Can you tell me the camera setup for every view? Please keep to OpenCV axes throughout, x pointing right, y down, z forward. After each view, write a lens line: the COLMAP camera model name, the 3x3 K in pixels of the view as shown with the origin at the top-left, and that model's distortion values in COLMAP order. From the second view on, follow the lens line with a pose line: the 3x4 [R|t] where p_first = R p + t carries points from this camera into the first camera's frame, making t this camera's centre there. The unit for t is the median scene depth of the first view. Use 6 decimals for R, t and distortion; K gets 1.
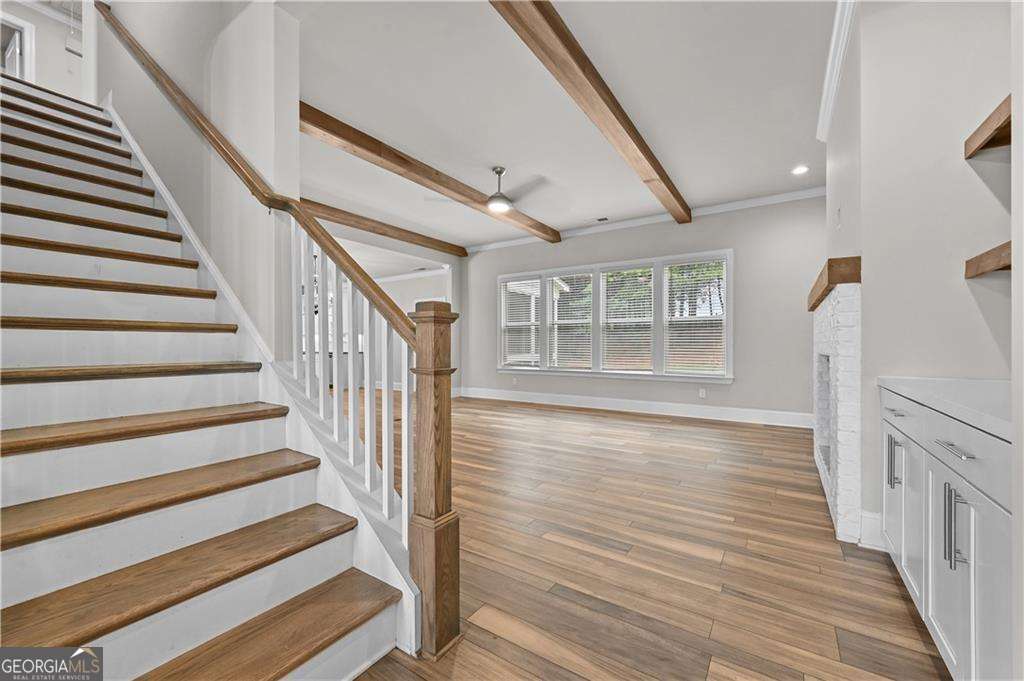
lens RADIAL K [[406.4, 0, 514.0], [0, 406.4, 346.4], [0, 0, 1]] dist [-0.002716, 0.000056]
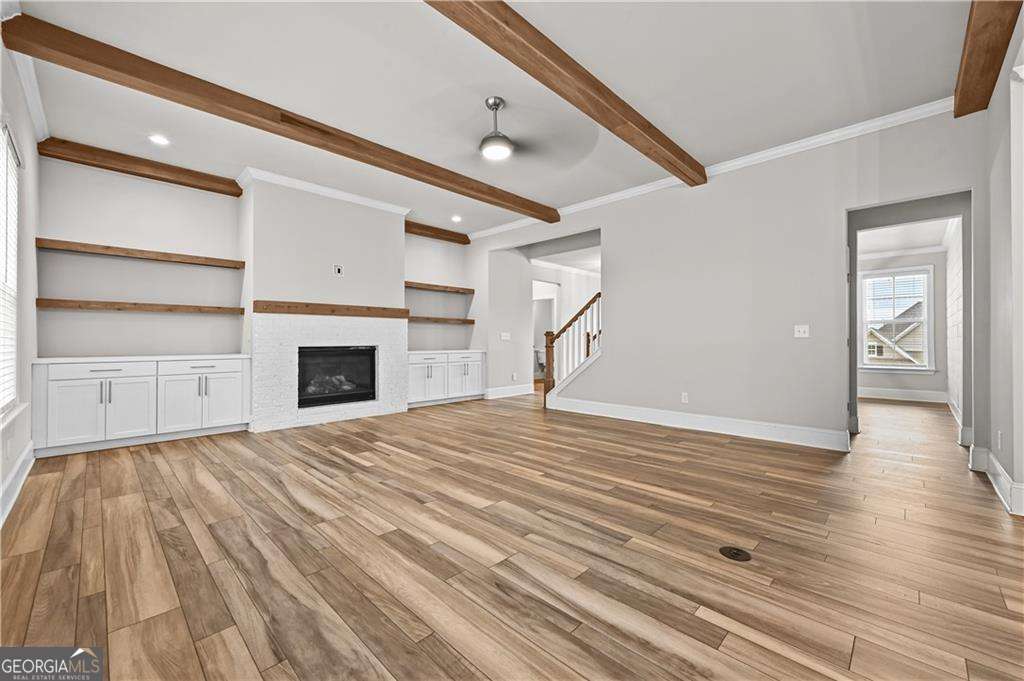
lens RADIAL K [[406.4, 0, 516.5], [0, 406.4, 340.0], [0, 0, 1]] dist [-0.002716, 0.000056]
pose [[-0.982406, 0.001027, 0.186754, -0.159622], [0.001411, 0.999997, 0.001926, -0.003553], [-0.186752, 0.002155, -0.982405, 1.315115]]
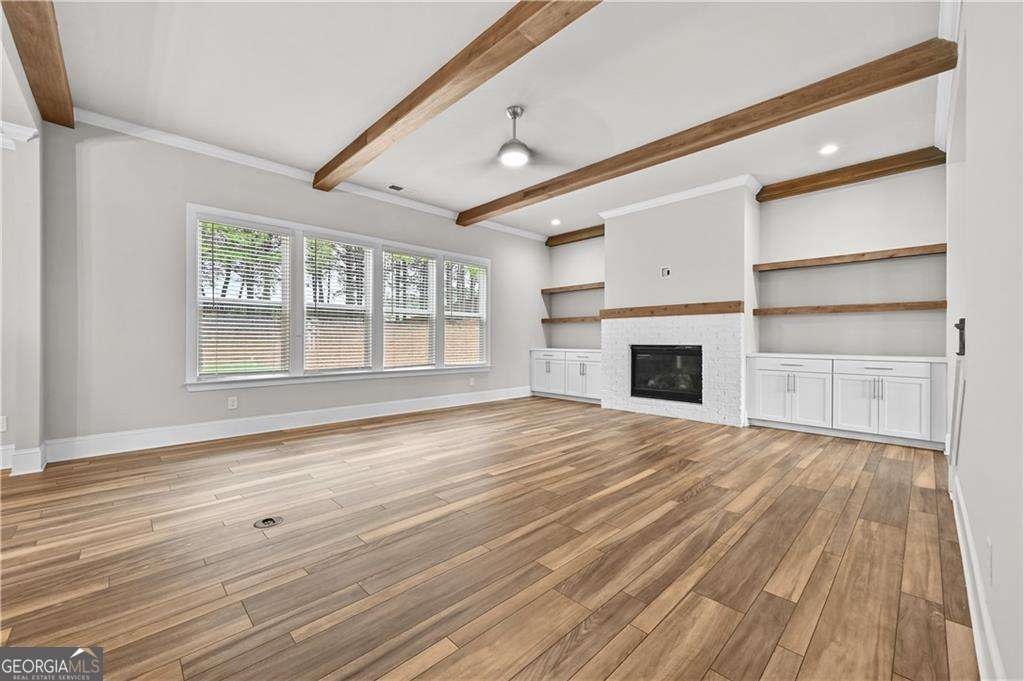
lens RADIAL K [[406.4, 0, 513.1], [0, 406.4, 340.8], [0, 0, 1]] dist [-0.002716, 0.000056]
pose [[0.210789, -0.001992, 0.977530, -0.601329], [0.001204, 0.999998, 0.001778, -0.000339], [-0.977531, 0.000803, 0.210791, 0.646799]]
